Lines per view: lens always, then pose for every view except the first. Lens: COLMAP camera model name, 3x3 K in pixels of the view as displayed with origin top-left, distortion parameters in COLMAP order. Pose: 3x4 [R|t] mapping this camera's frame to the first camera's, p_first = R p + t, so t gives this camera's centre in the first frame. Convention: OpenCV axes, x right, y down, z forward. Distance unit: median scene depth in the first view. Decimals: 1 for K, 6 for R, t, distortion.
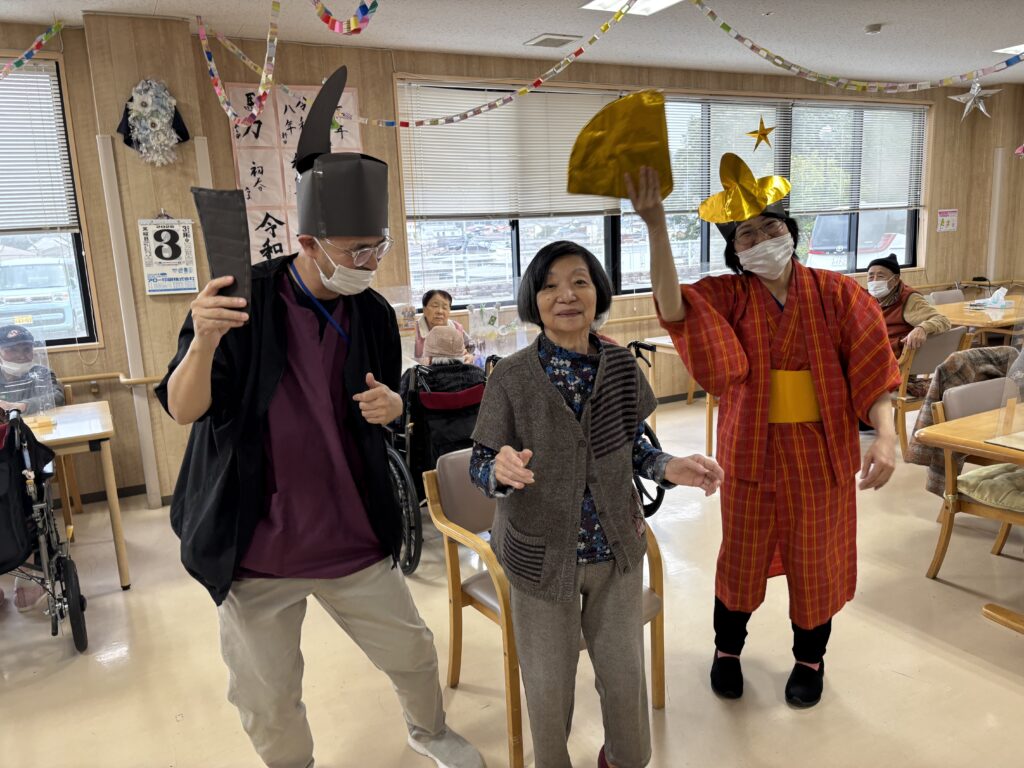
lens RADIAL K [[777.9, 0, 509.0], [0, 777.9, 381.5], [0, 0, 1]] dist [0.053369, -0.064312]
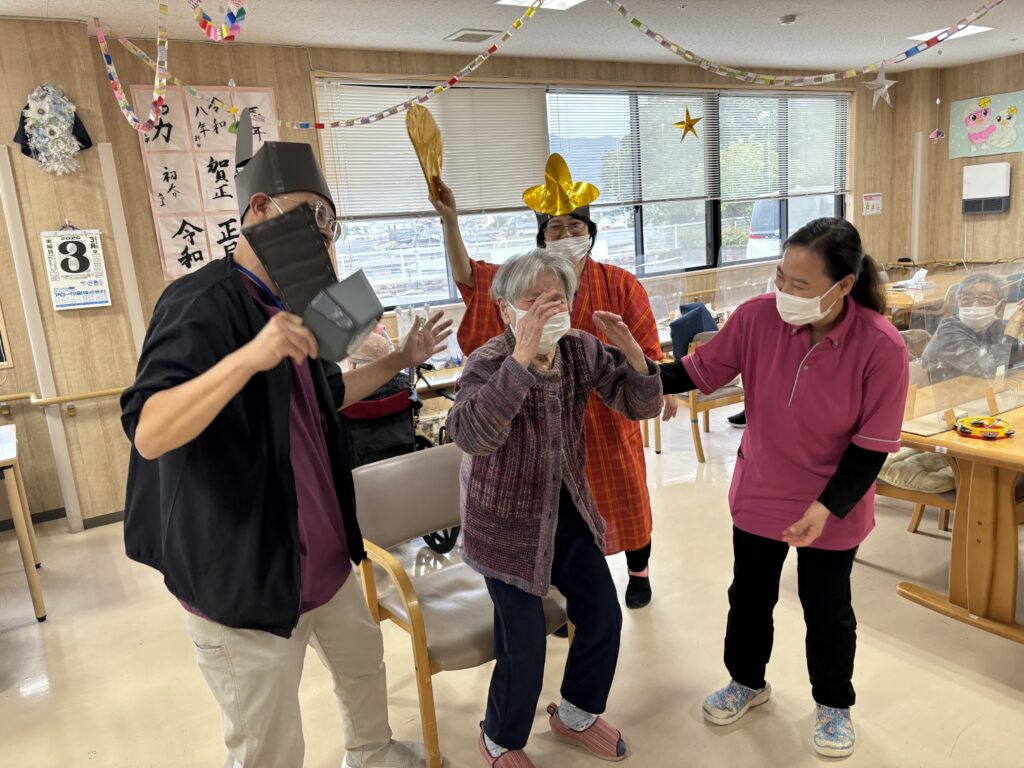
lens RADIAL K [[777.9, 0, 523.0], [0, 777.9, 382.9], [0, 0, 1]] dist [0.053369, -0.064312]
pose [[0.996651, -0.045171, 0.068160, 0.033319], [0.044253, 0.998909, 0.014922, -0.010207], [-0.068759, -0.011856, 0.997563, 0.004329]]
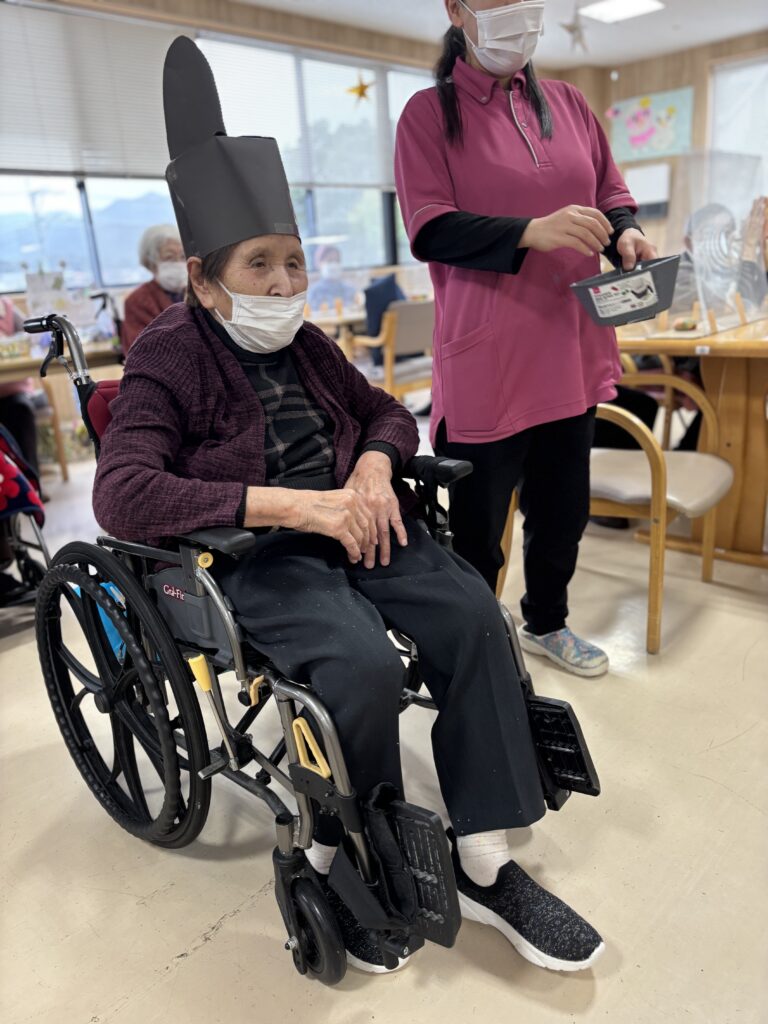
lens RADIAL K [[777.9, 0, 373.3], [0, 777.9, 512.3], [0, 0, 1]] dist [0.053369, -0.064312]
pose [[0.949474, -0.113371, 0.292653, 0.021069], [0.083463, 0.990109, 0.112773, 0.079416], [-0.302544, -0.082649, 0.949545, 0.126269]]
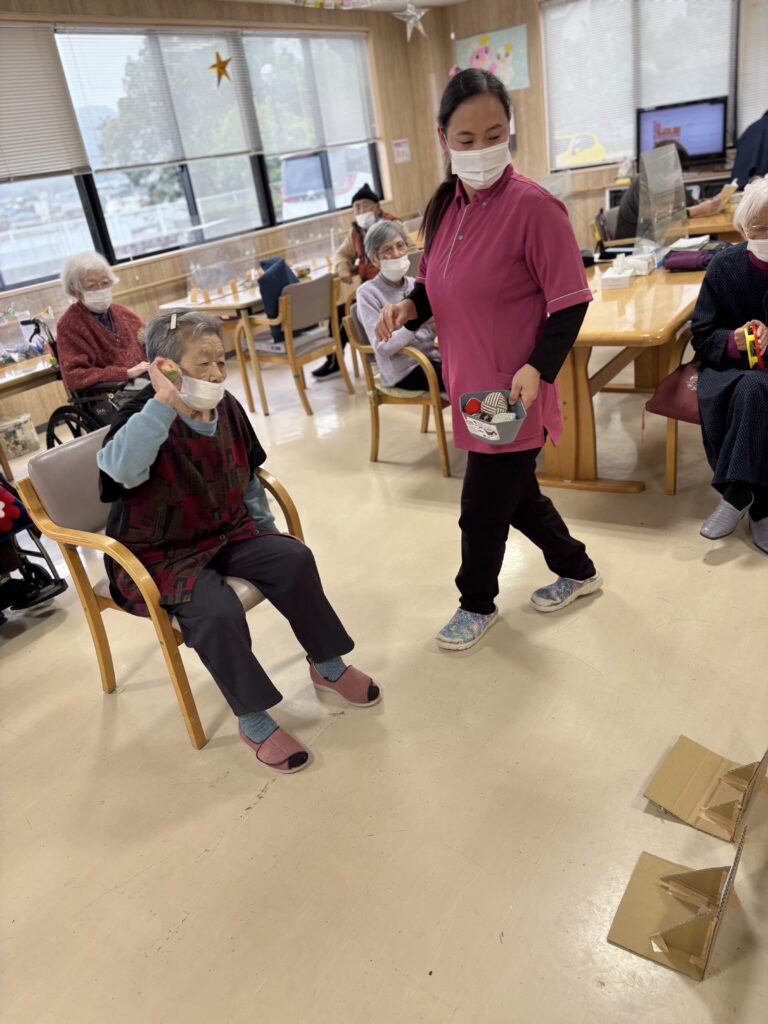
lens RADIAL K [[777.9, 0, 374.6], [0, 777.9, 513.6], [0, 0, 1]] dist [0.053369, -0.064312]
pose [[0.880461, -0.272040, 0.388308, -0.037346], [0.191641, 0.953323, 0.233344, 0.015051], [-0.433662, -0.131034, 0.891497, 0.001534]]
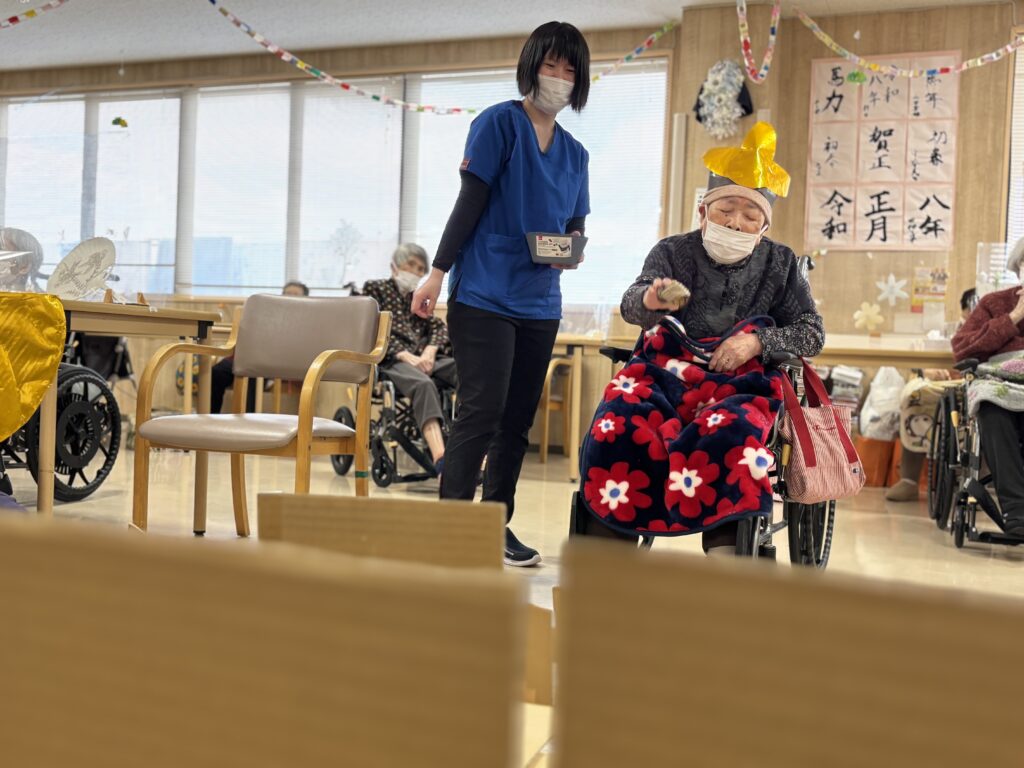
lens RADIAL K [[1109.3, 0, 502.0], [0, 1109.3, 385.7], [0, 0, 1]] dist [-0.011780, 0.000000]
pose [[0.654886, 0.088625, -0.750513, 0.443323], [-0.204830, 0.976743, -0.063392, 0.177447], [0.727440, 0.195242, 0.657808, -0.107123]]
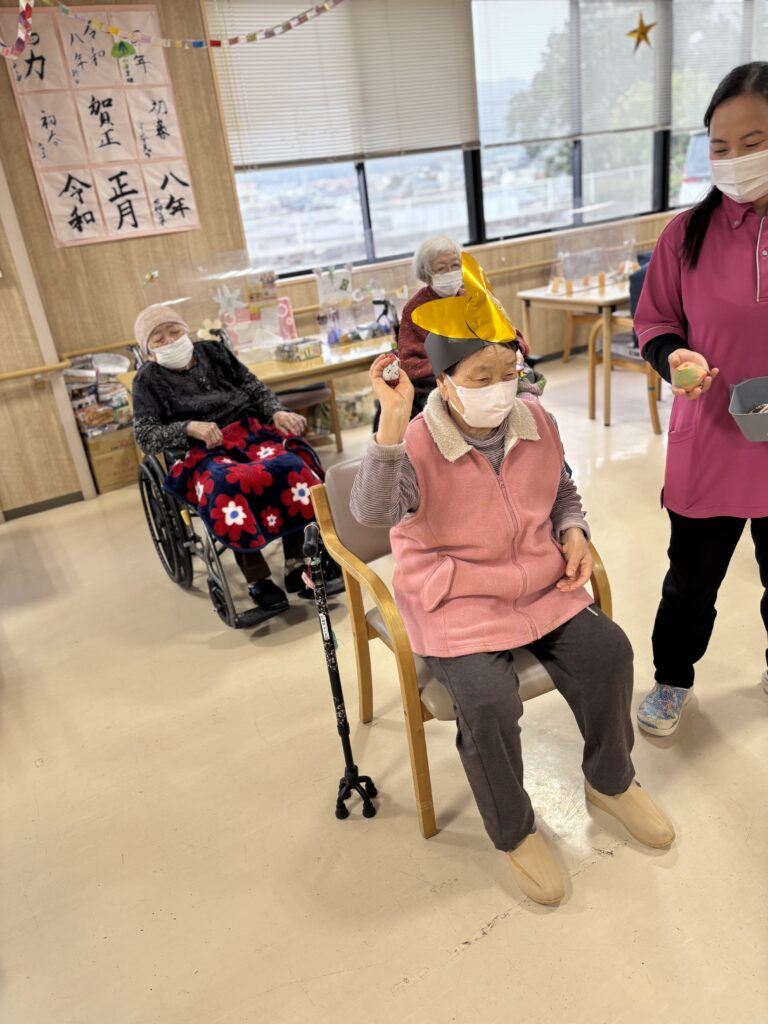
lens RADIAL K [[777.9, 0, 386.8], [0, 777.9, 512.2], [0, 0, 1]] dist [0.053369, -0.064312]
pose [[0.996754, -0.080216, 0.006895, -0.000584], [0.077119, 0.975840, 0.204424, -0.005321], [-0.023126, -0.203228, 0.978858, 0.083716]]
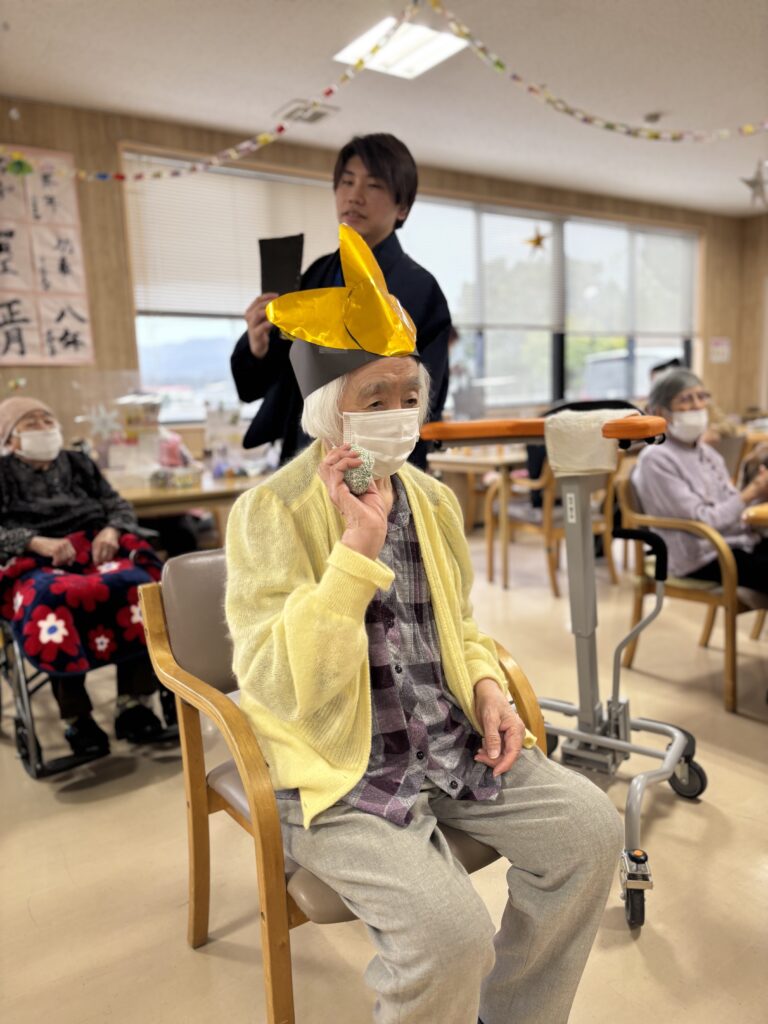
lens RADIAL K [[777.9, 0, 383.8], [0, 777.9, 513.9], [0, 0, 1]] dist [0.053369, -0.064312]
pose [[0.992627, -0.011283, 0.120683, 0.032781], [0.016518, 0.998961, -0.042469, 0.055131], [-0.120078, 0.044149, 0.991782, 0.144719]]
